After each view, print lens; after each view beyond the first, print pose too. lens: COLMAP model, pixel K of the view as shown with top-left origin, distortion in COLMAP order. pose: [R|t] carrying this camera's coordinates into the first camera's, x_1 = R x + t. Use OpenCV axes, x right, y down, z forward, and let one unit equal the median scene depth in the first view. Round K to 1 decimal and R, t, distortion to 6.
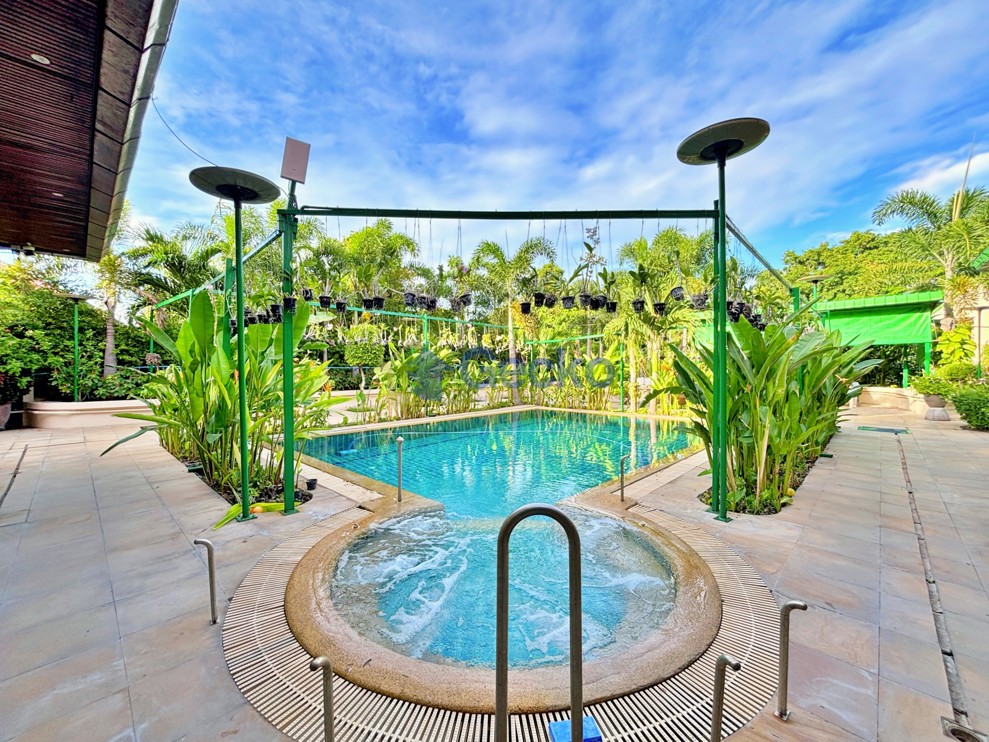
lens RADIAL K [[401.7, 0, 494.5], [0, 401.7, 371.0], [0, 0, 1]] dist [0.002703, 0.000369]
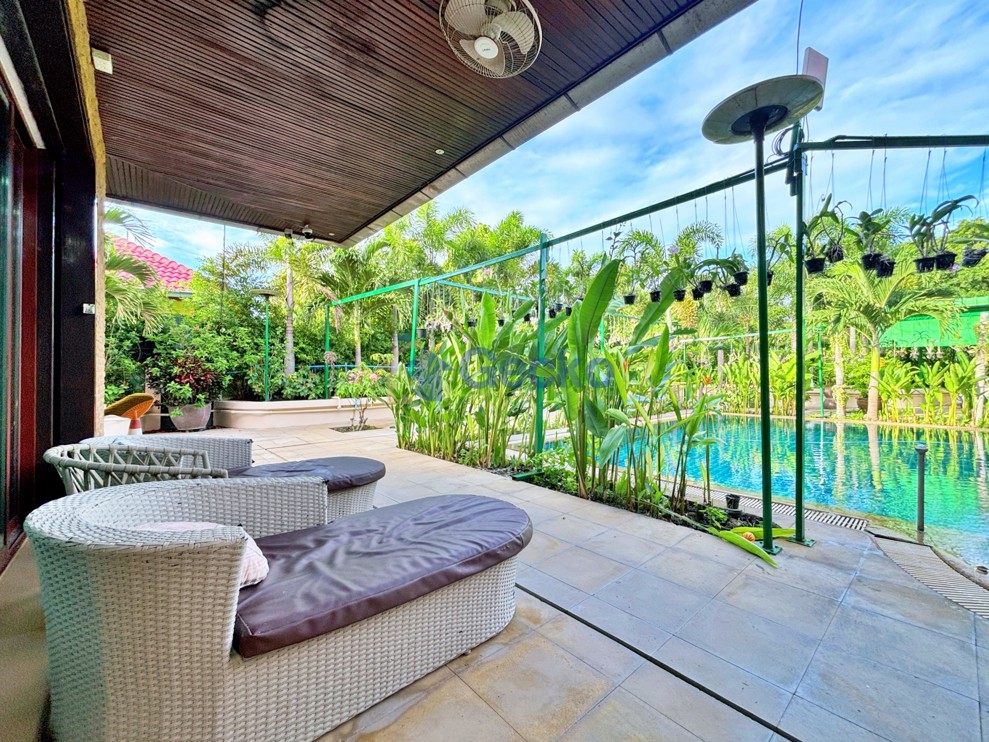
lens RADIAL K [[399.4, 0, 494.5], [0, 399.4, 371.0], [0, 0, 1]] dist [0.001091, 0.000224]
pose [[0.996679, -0.003802, -0.081340, -0.400585], [0.002797, 0.999918, -0.012462, 0.016160], [0.081381, 0.012193, 0.996609, 0.081337]]
